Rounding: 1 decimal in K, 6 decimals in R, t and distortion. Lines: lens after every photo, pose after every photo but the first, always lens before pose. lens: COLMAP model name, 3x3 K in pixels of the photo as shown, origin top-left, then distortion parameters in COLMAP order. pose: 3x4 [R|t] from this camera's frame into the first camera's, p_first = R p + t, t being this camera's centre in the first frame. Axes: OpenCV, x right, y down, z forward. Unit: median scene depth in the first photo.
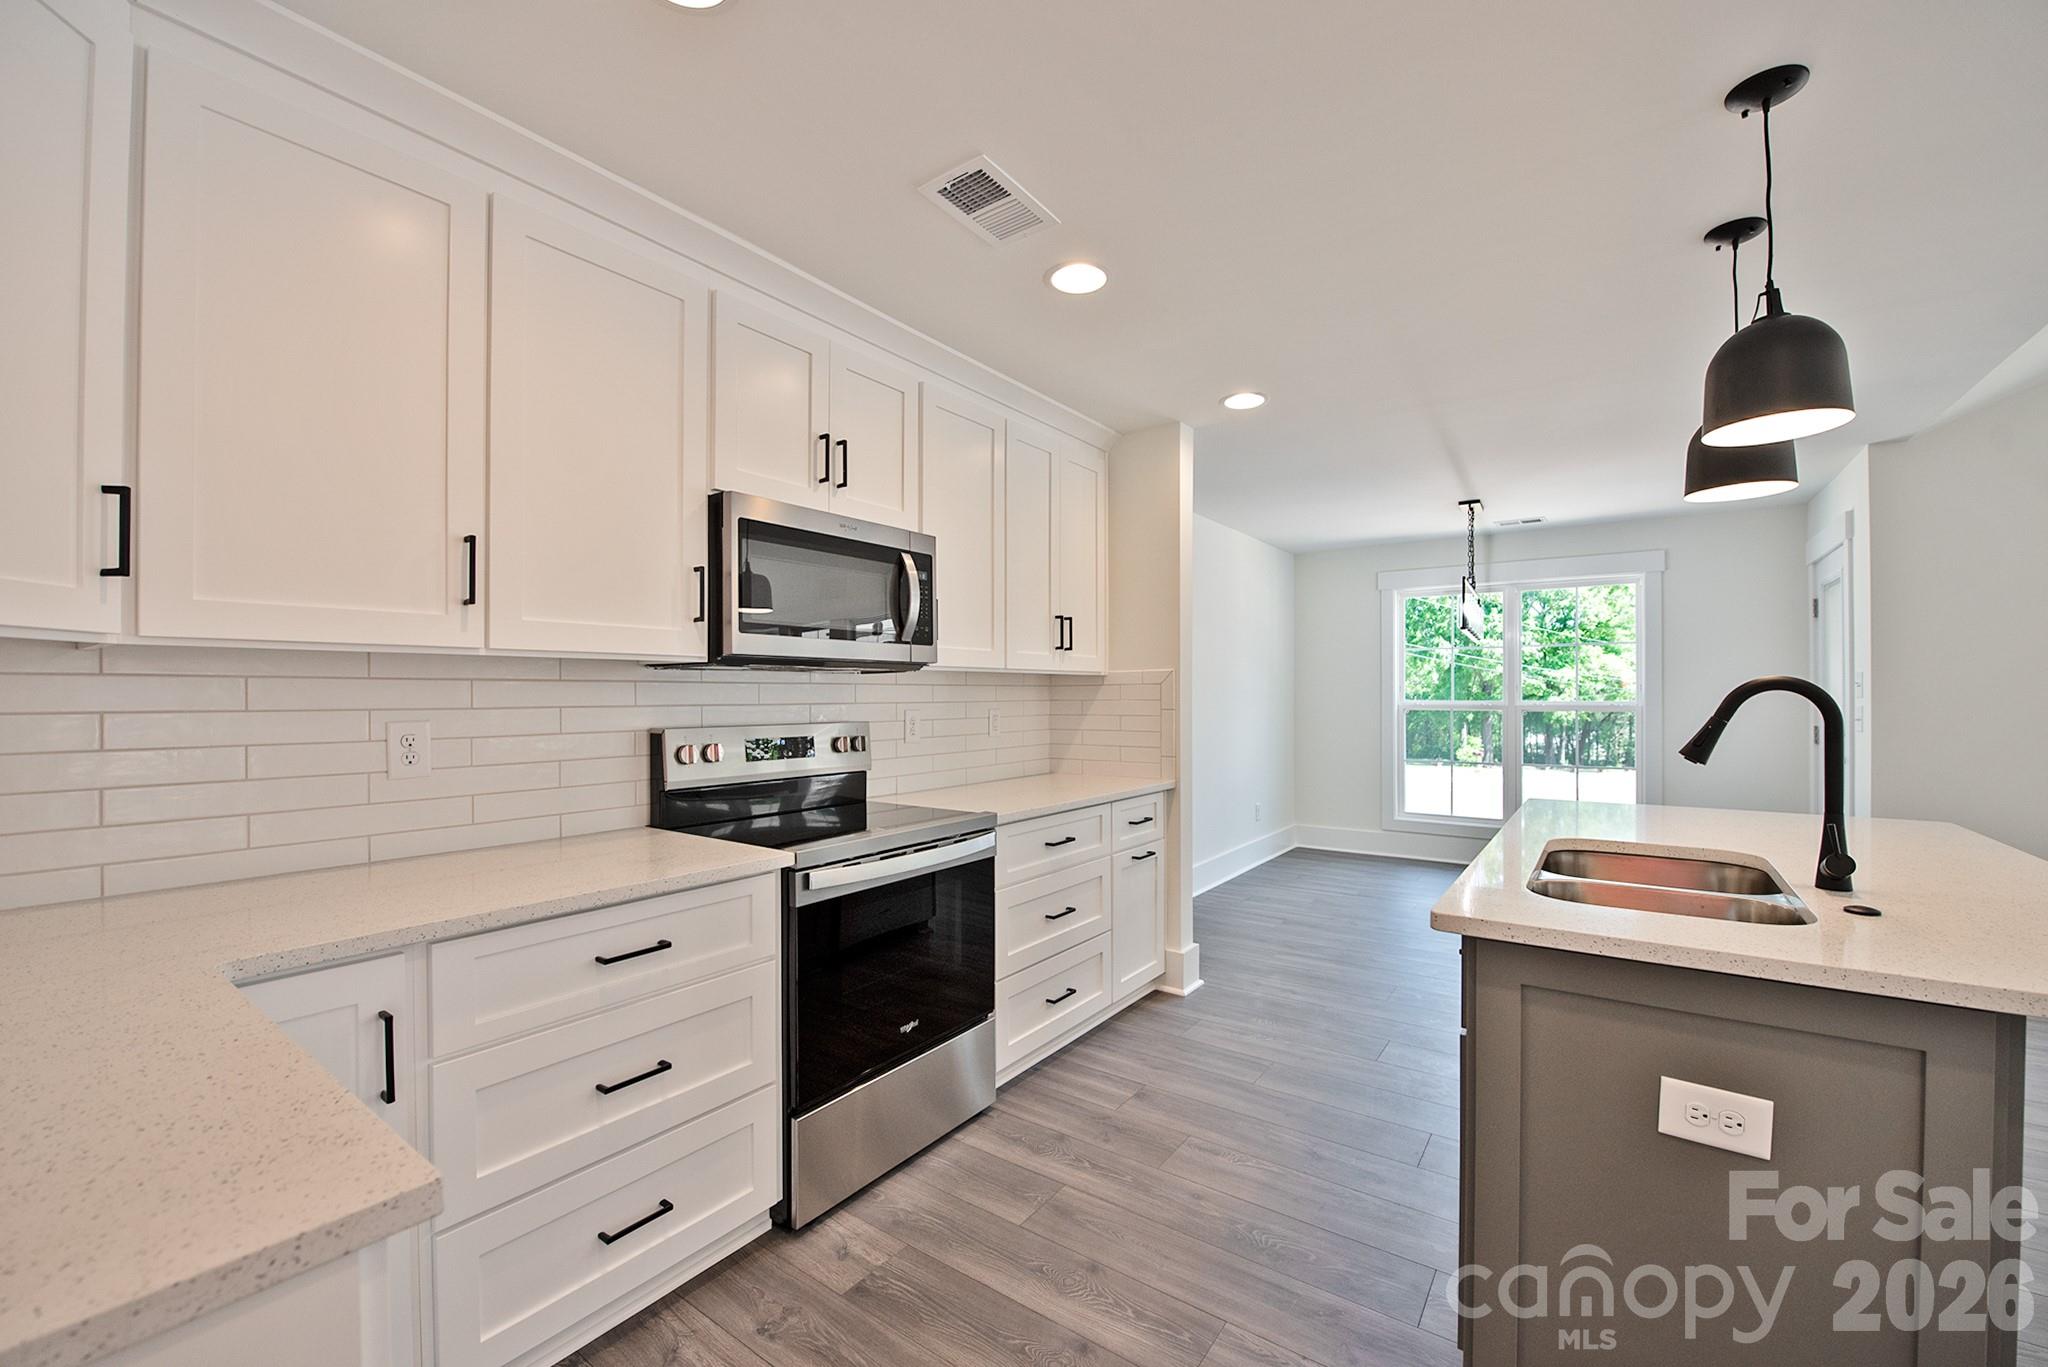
lens RADIAL K [[828.8, 0, 1019.9], [0, 828.8, 686.7], [0, 0, 1]] dist [-0.019112, -0.001771]
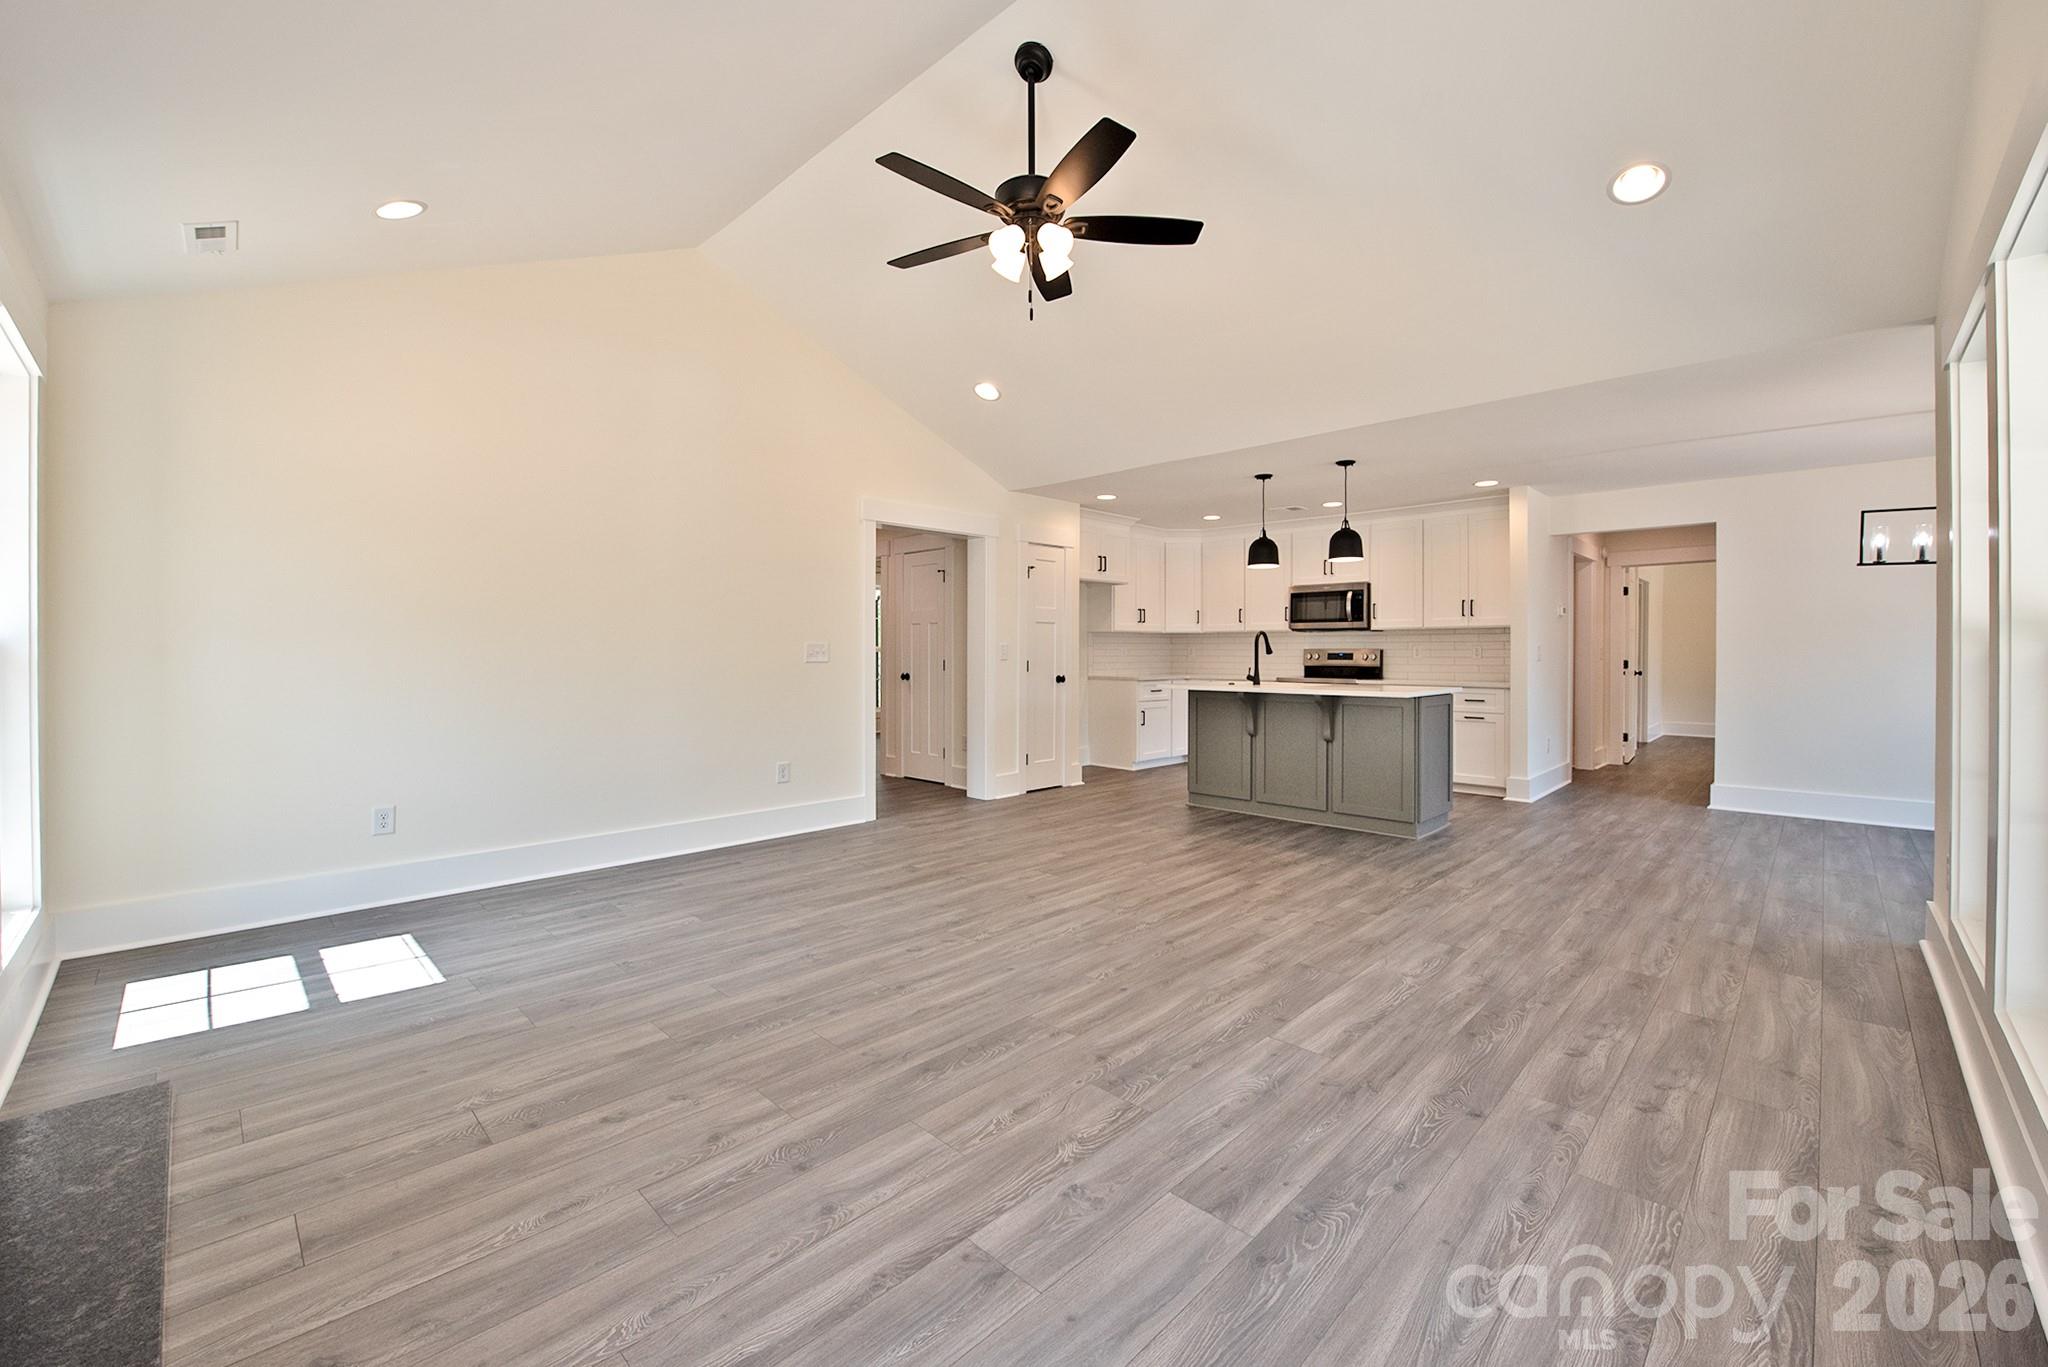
lens RADIAL K [[828.8, 0, 1016.5], [0, 828.8, 663.3], [0, 0, 1]] dist [-0.019112, -0.001771]
pose [[-0.148927, 0.020955, -0.988626, 2.474013], [0.013936, 0.999721, 0.019090, 0.020286], [0.988750, -0.010934, -0.149177, 0.212052]]
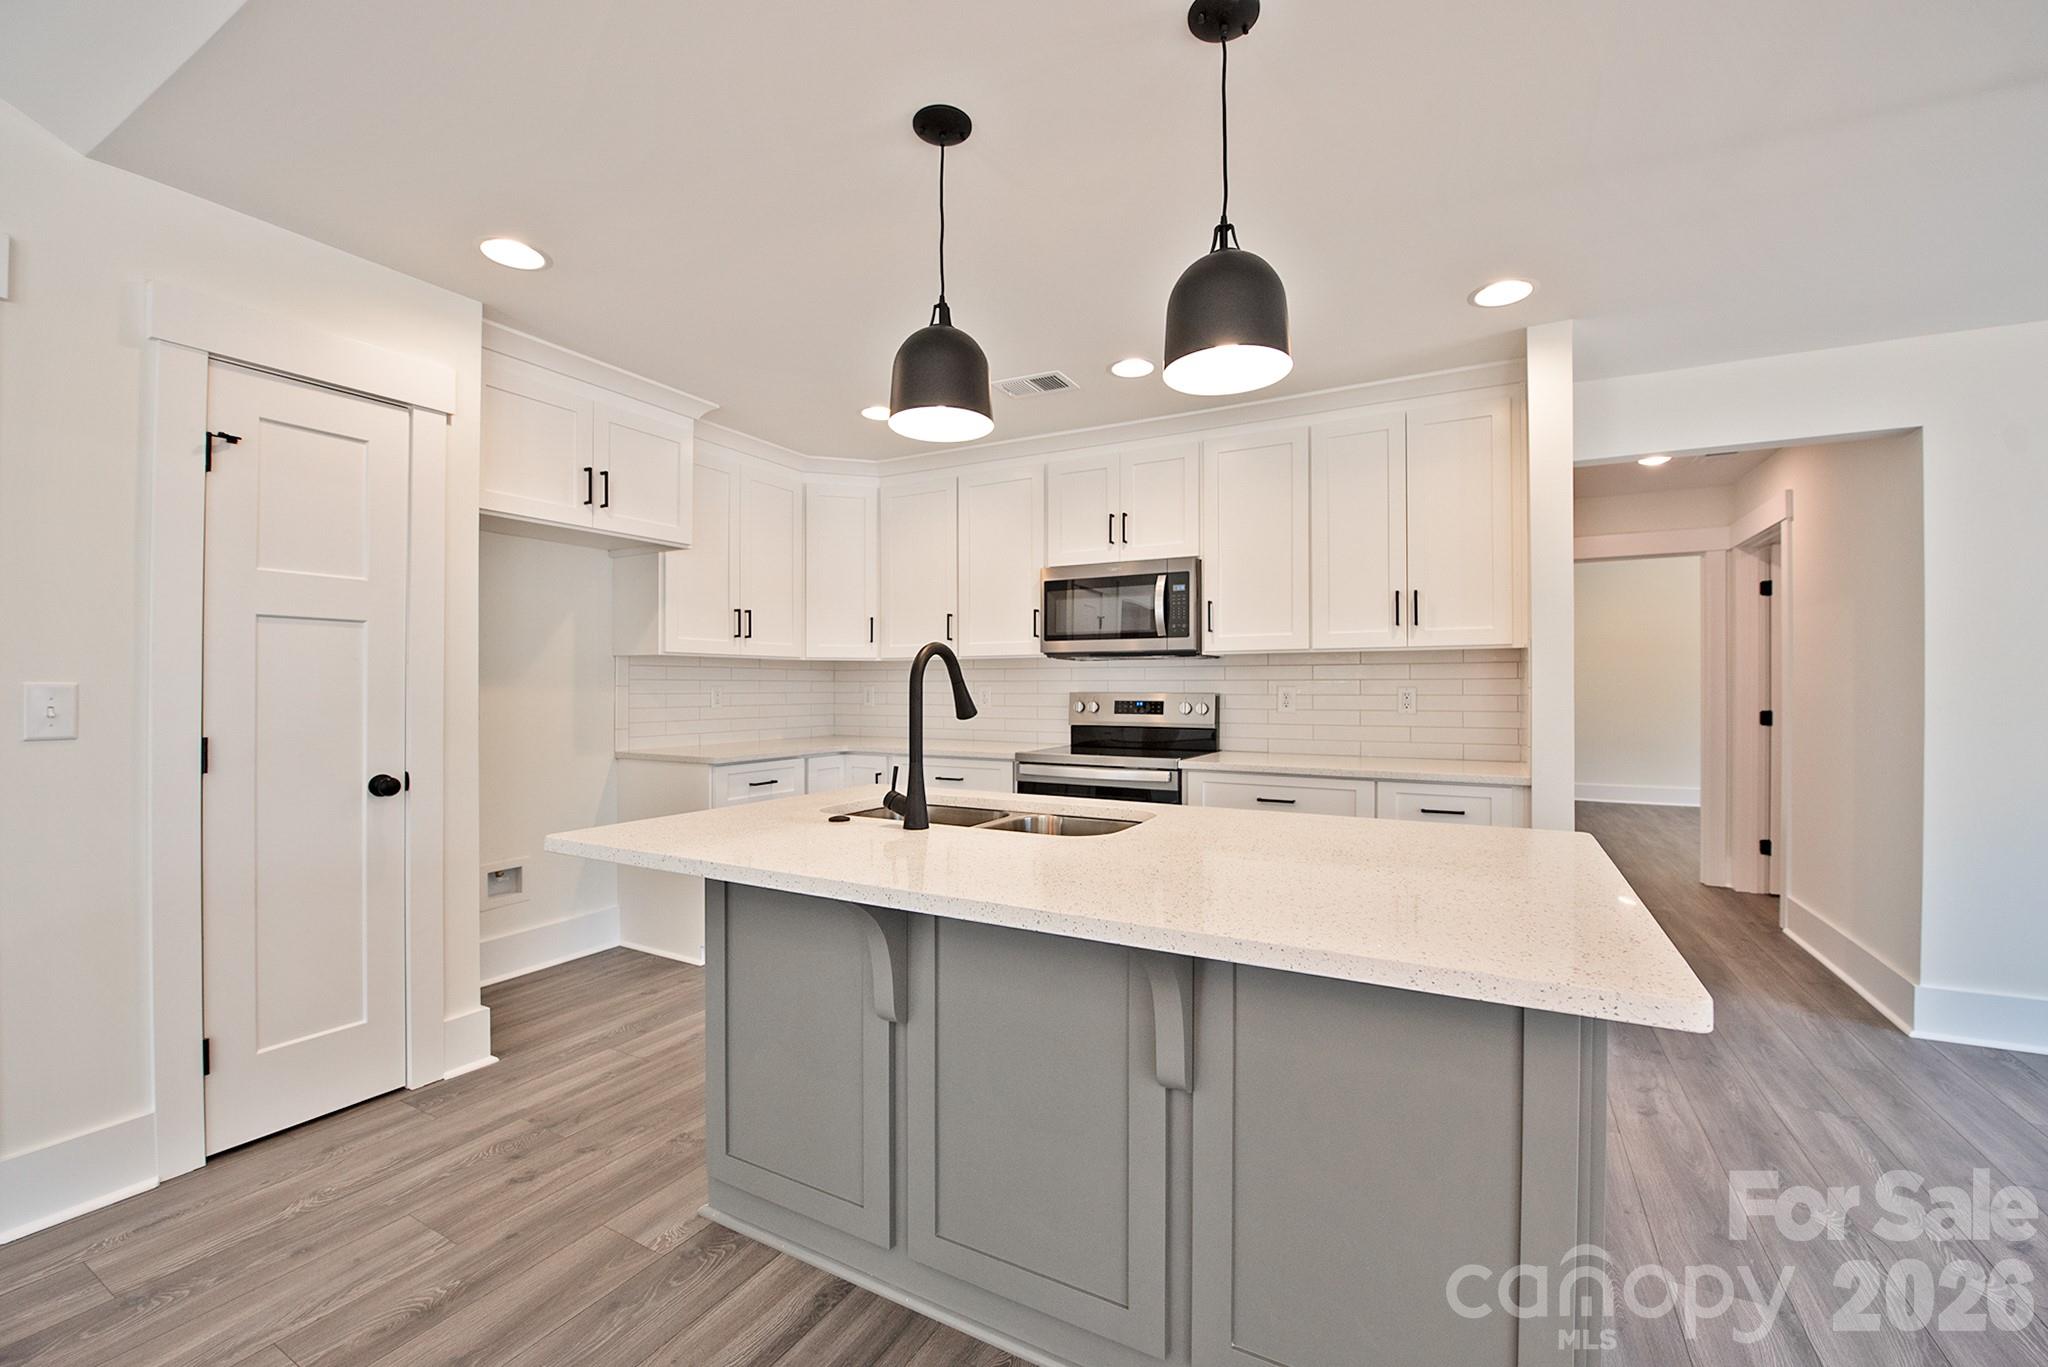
lens RADIAL K [[828.8, 0, 1027.5], [0, 828.8, 688.0], [0, 0, 1]] dist [-0.019112, -0.001771]
pose [[0.136162, 0.005695, -0.990670, 1.035348], [0.012587, 0.999893, 0.007478, 0.018188], [0.990607, -0.013488, 0.136076, 0.477458]]
